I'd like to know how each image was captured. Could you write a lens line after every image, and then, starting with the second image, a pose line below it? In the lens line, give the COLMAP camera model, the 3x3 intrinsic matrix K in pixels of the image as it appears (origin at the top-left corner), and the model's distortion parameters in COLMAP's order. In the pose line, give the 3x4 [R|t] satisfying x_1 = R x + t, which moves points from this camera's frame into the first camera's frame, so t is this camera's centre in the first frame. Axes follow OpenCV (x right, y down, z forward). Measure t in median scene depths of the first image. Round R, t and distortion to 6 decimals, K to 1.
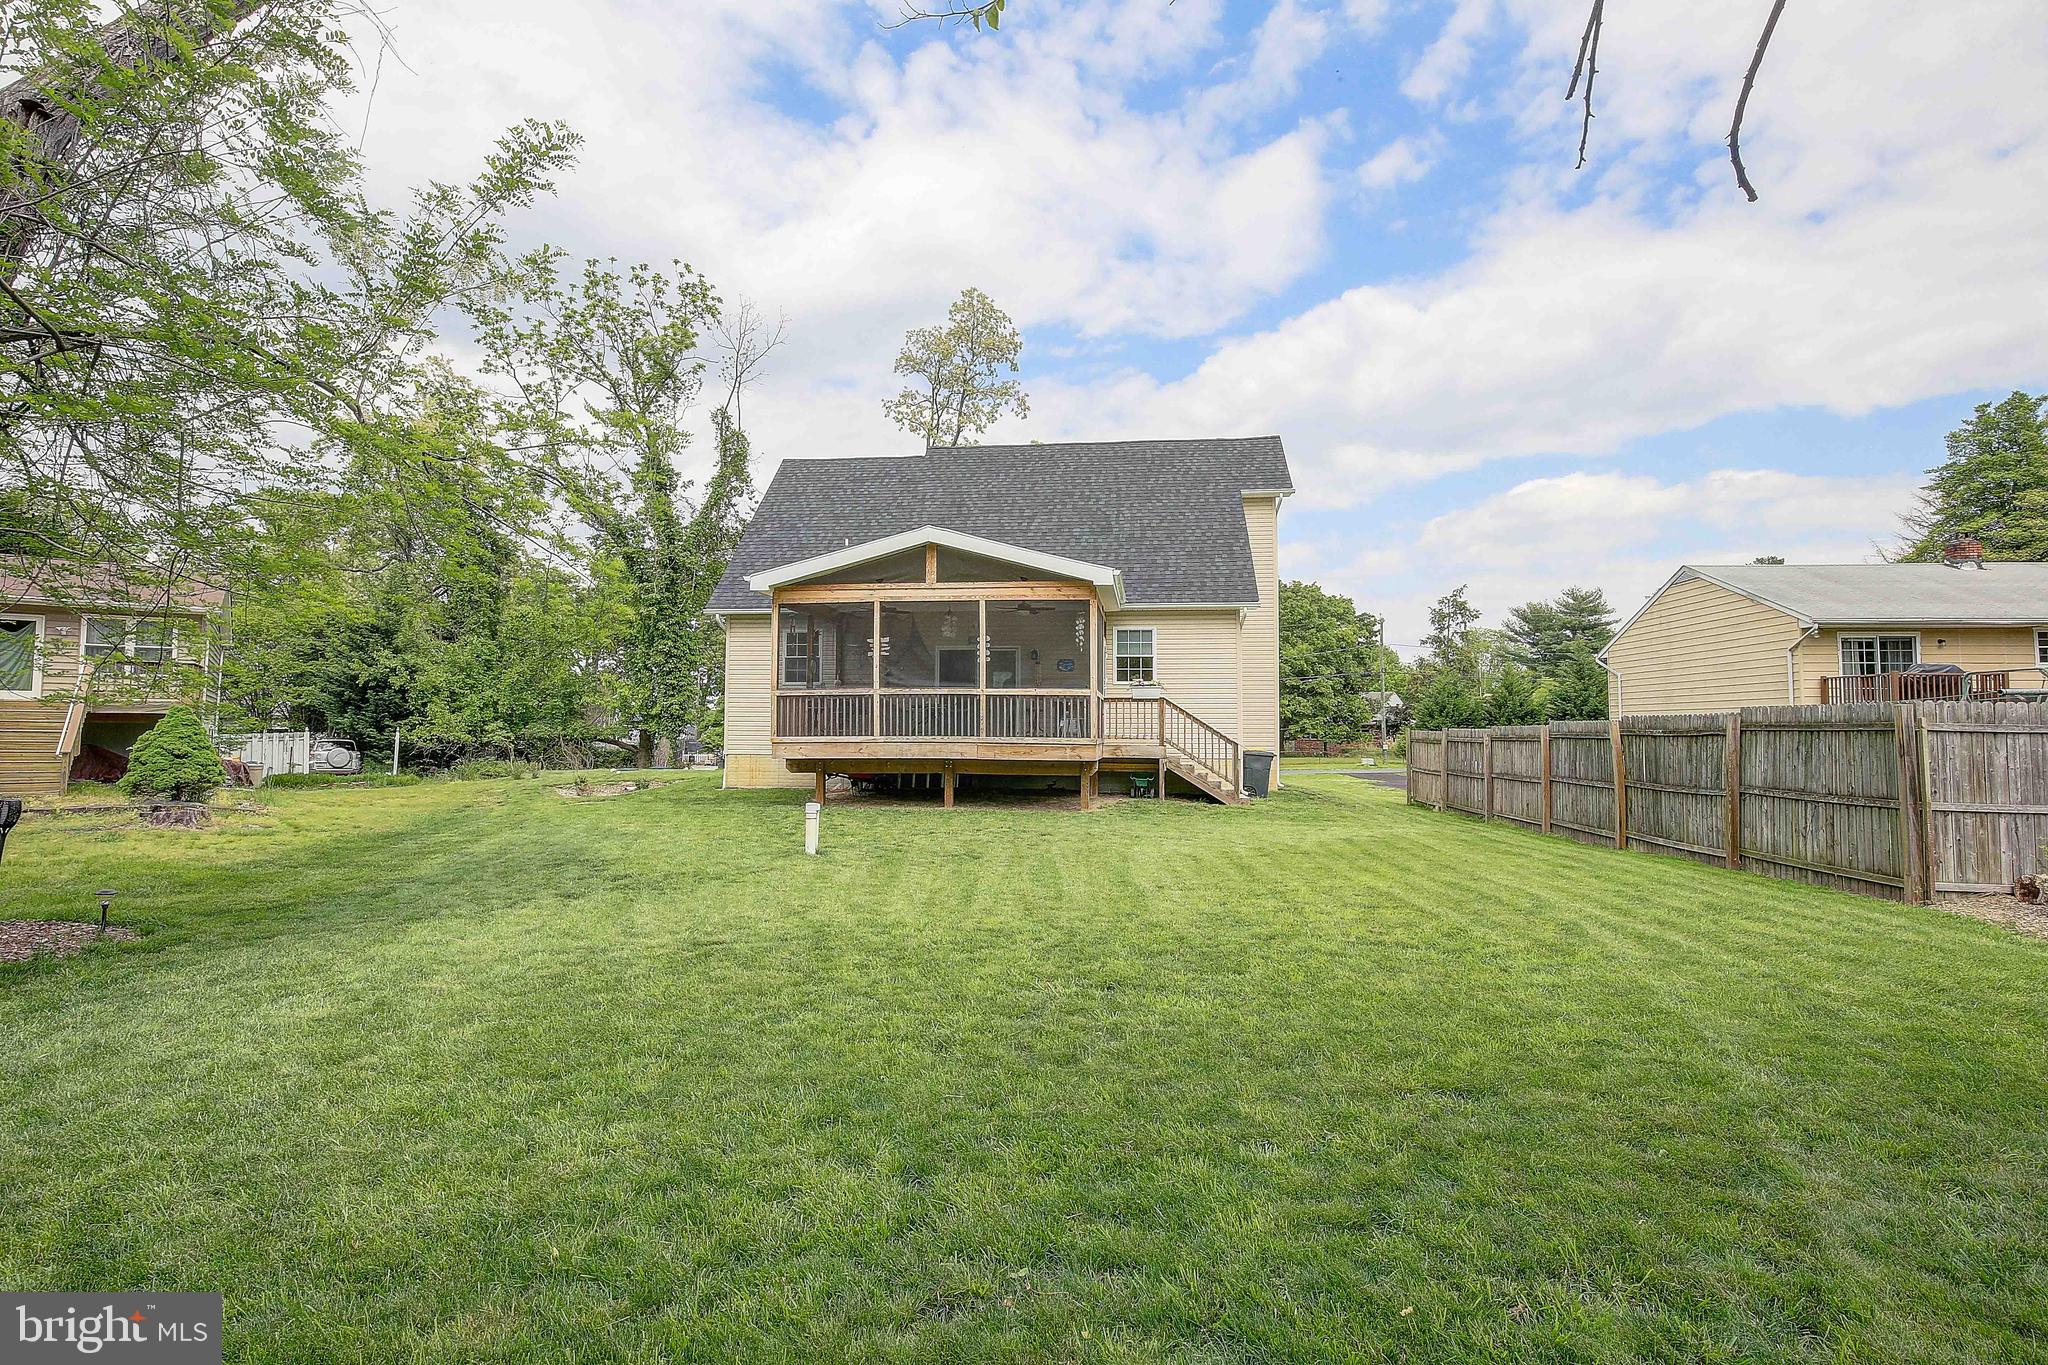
lens RADIAL K [[939.2, 0, 1009.8], [0, 939.2, 682.2], [0, 0, 1]] dist [-0.029684, 0.000258]
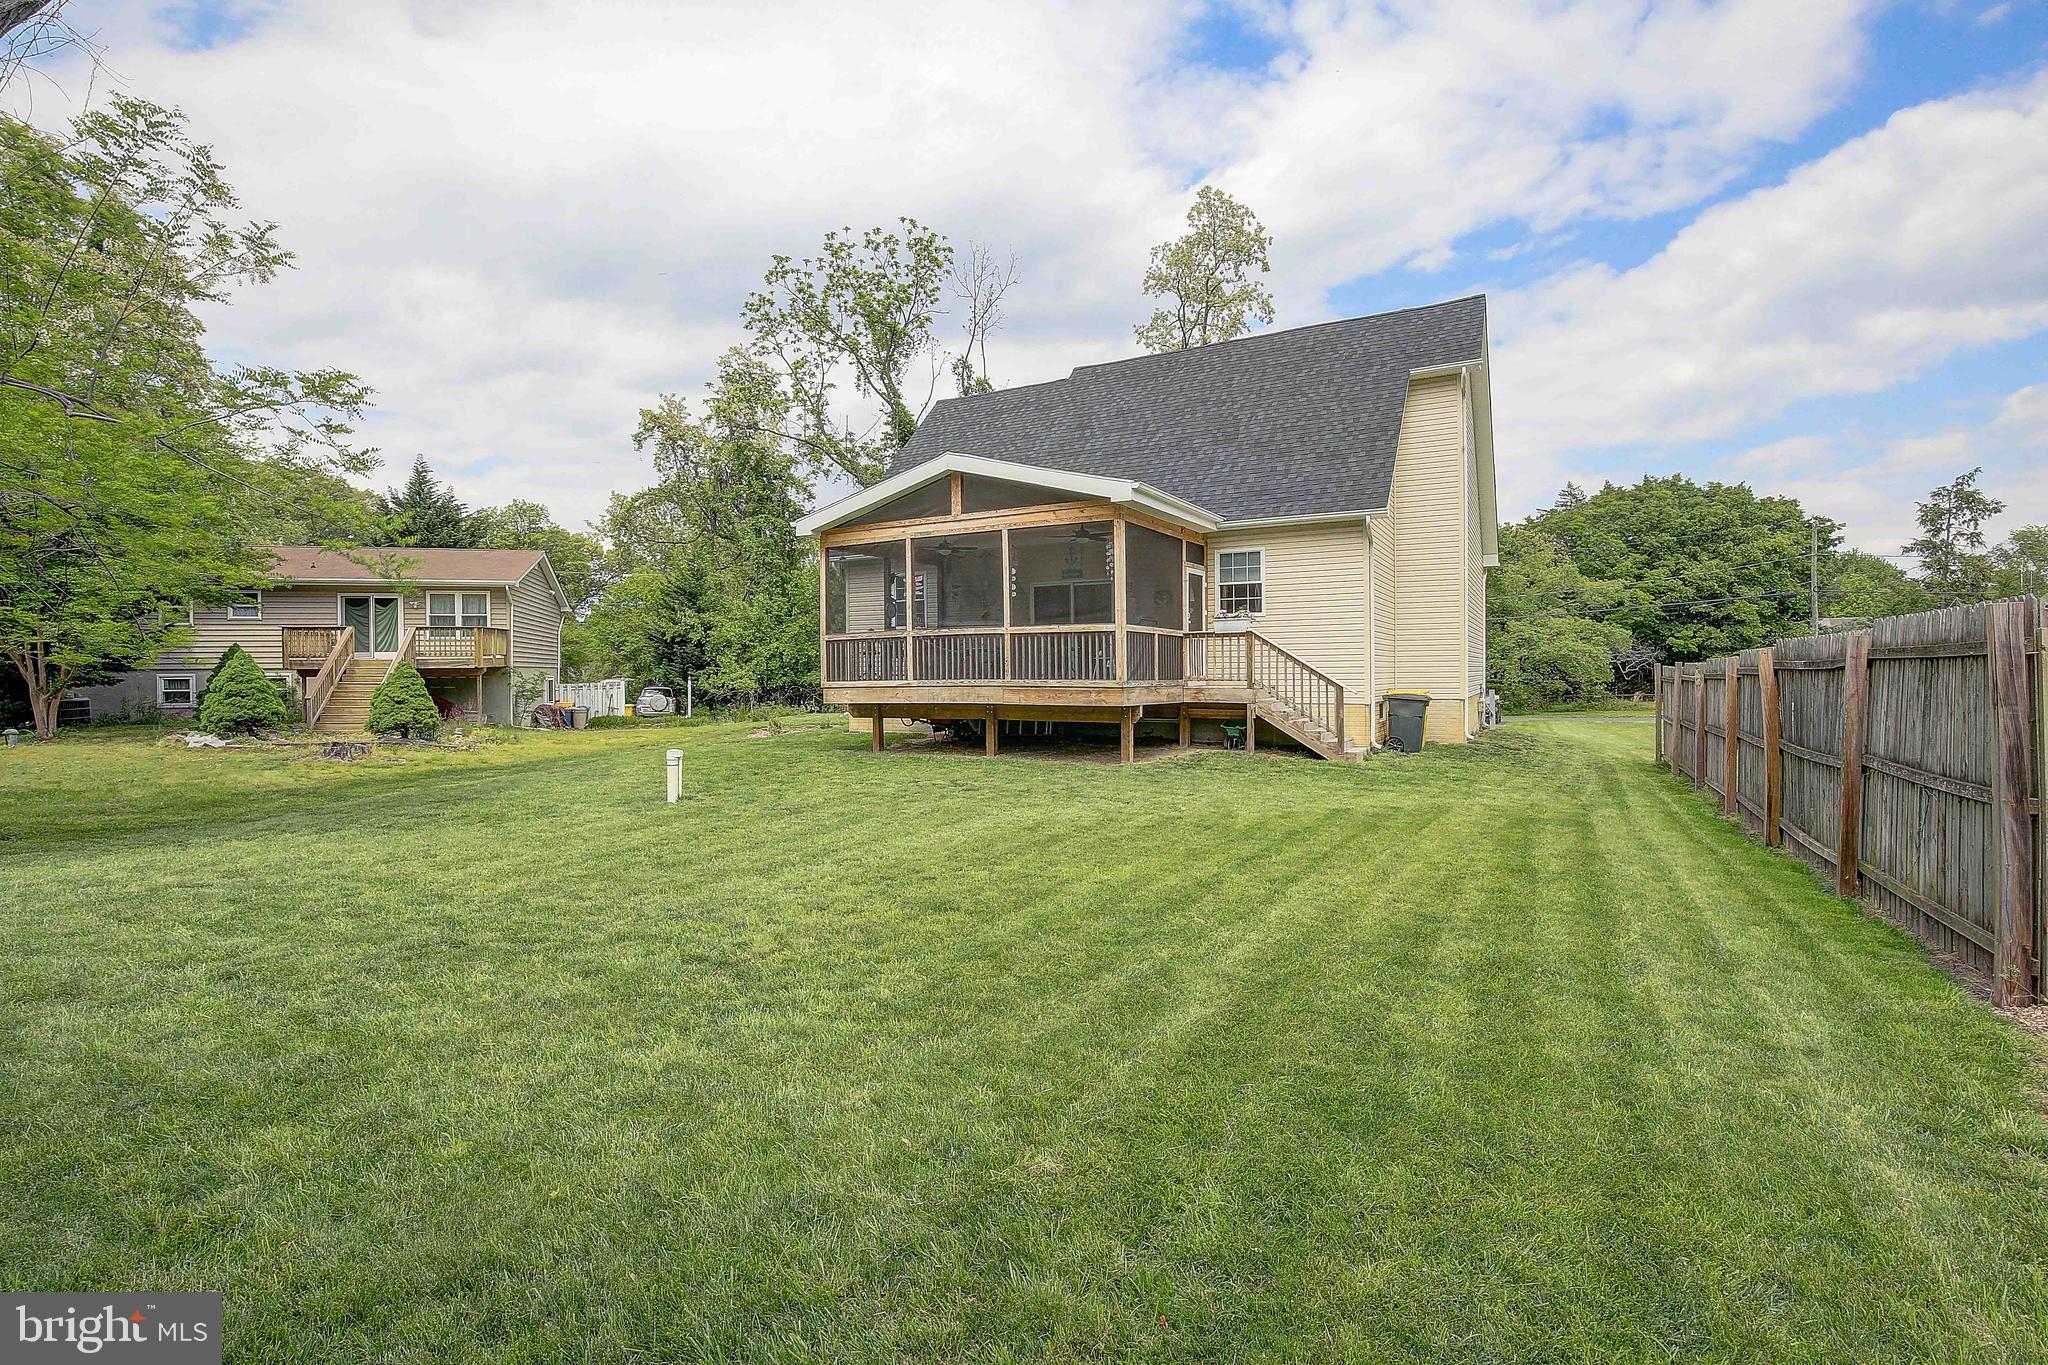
lens RADIAL K [[939.2, 0, 1009.8], [0, 939.2, 682.2], [0, 0, 1]] dist [-0.029684, 0.000258]
pose [[0.919982, -0.007622, -0.391886, 0.272760], [0.031047, 0.998086, 0.053474, 0.009624], [0.390728, -0.061362, 0.918458, 0.133504]]
